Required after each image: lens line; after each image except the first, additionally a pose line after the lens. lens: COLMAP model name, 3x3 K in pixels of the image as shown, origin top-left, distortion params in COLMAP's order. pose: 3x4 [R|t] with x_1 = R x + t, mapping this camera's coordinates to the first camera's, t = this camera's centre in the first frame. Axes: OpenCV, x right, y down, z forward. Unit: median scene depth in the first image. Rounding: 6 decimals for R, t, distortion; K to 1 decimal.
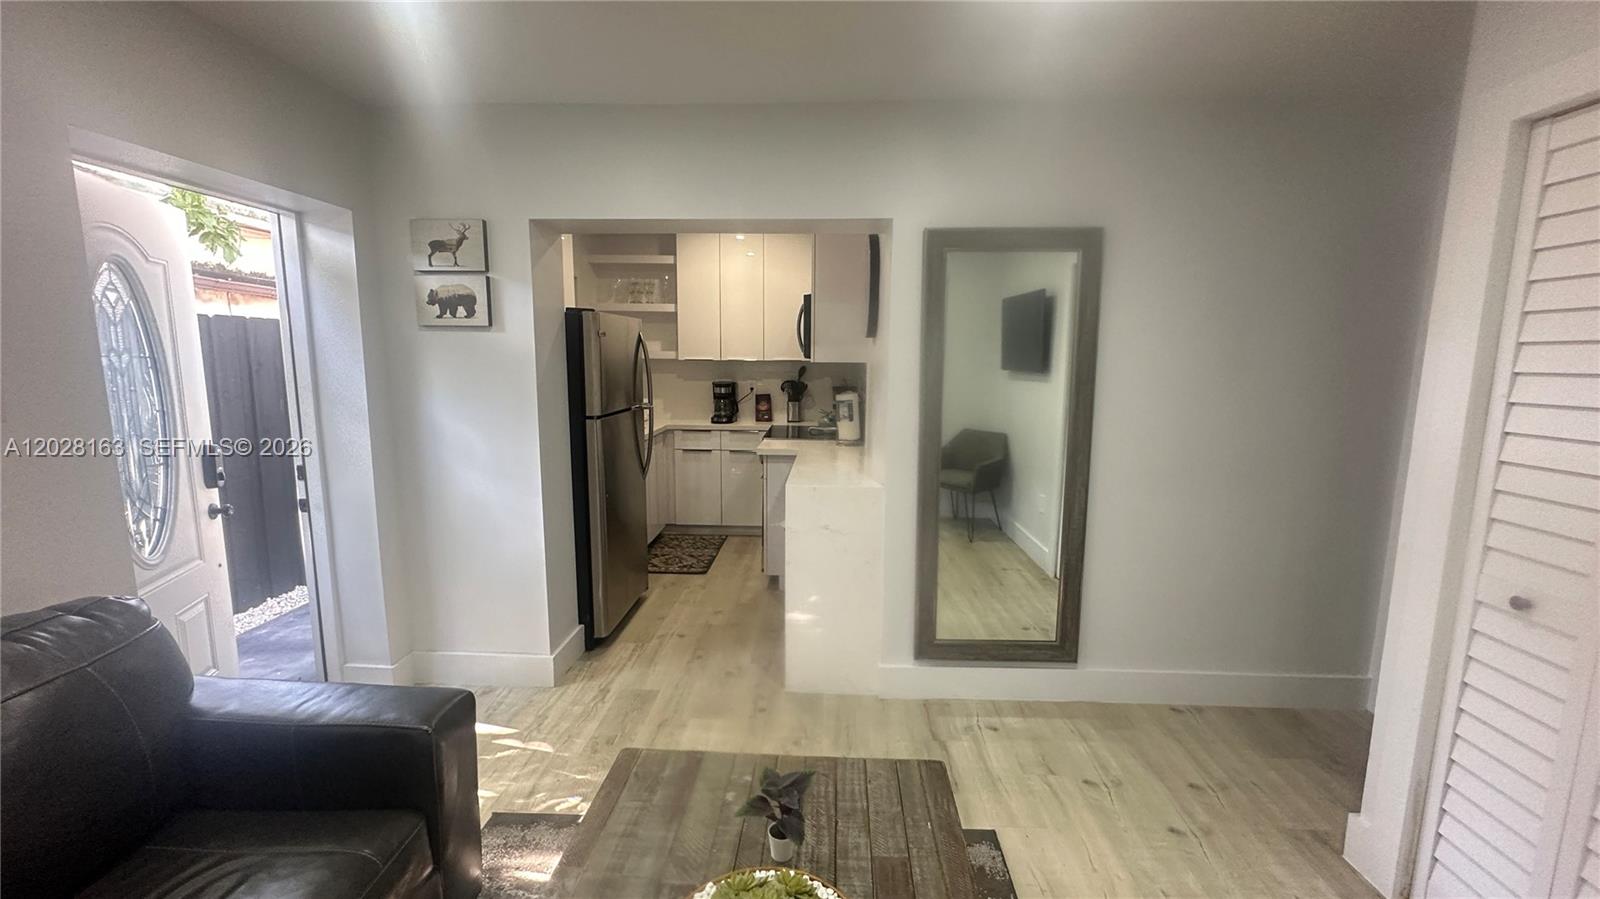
lens RADIAL K [[643.2, 0, 801.3], [0, 643.2, 447.4], [0, 0, 1]] dist [0.002391, 0.000102]
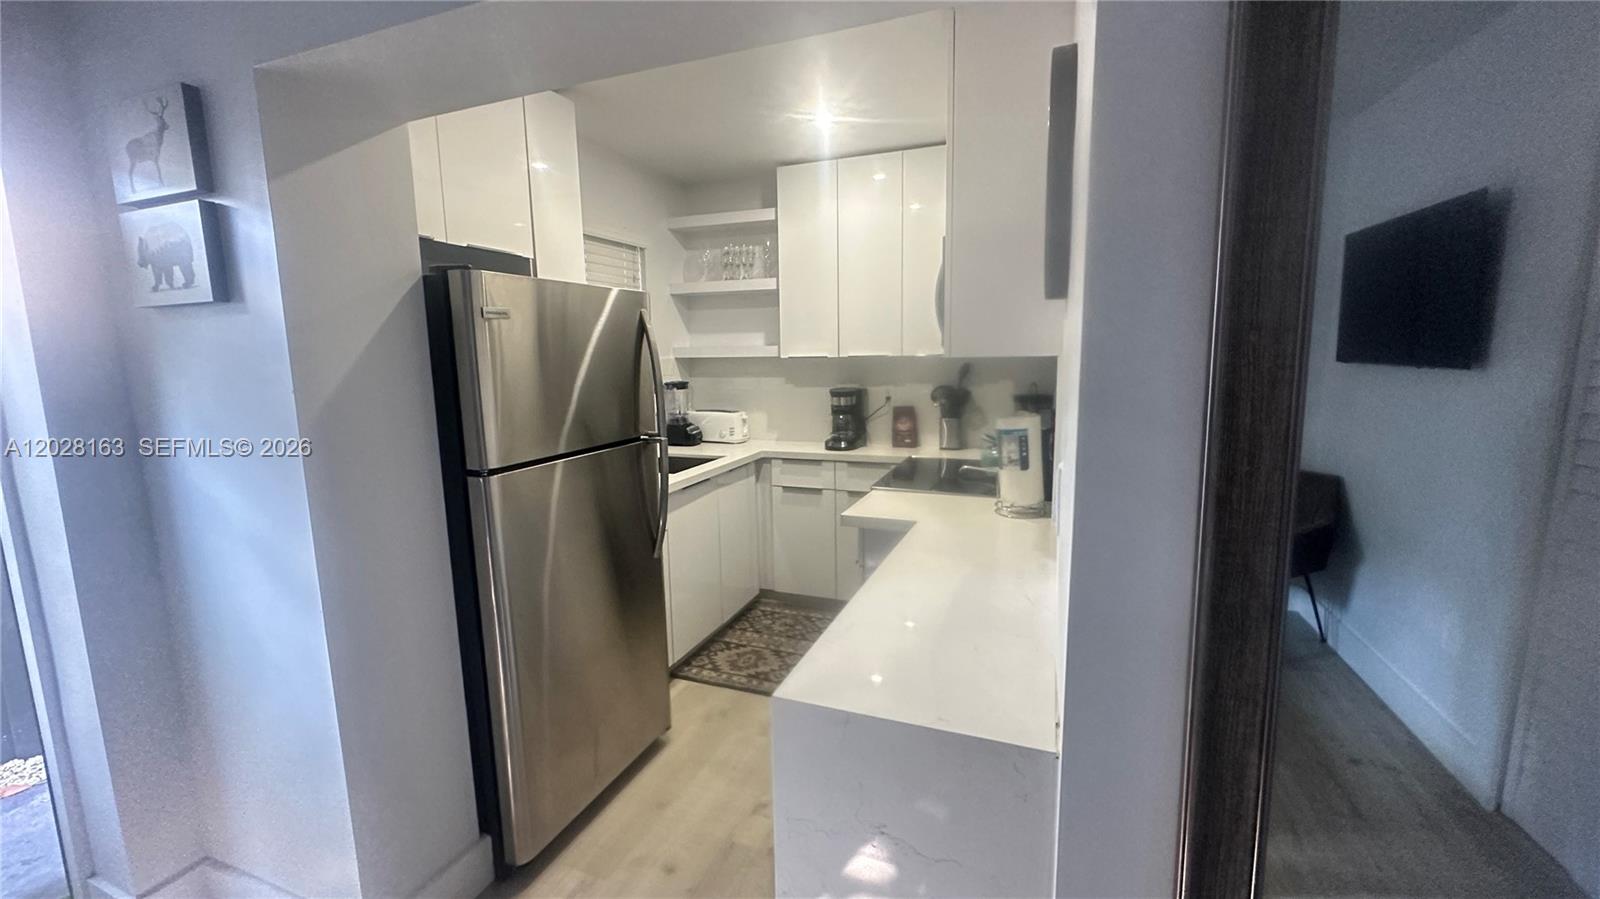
lens RADIAL K [[643.2, 0, 801.4], [0, 643.2, 445.5], [0, 0, 1]] dist [0.002391, 0.000102]
pose [[0.946799, 0.021944, -0.321075, 0.056599], [-0.020792, 0.999759, 0.007015, -0.046434], [0.321152, 0.000034, 0.947028, 0.346921]]
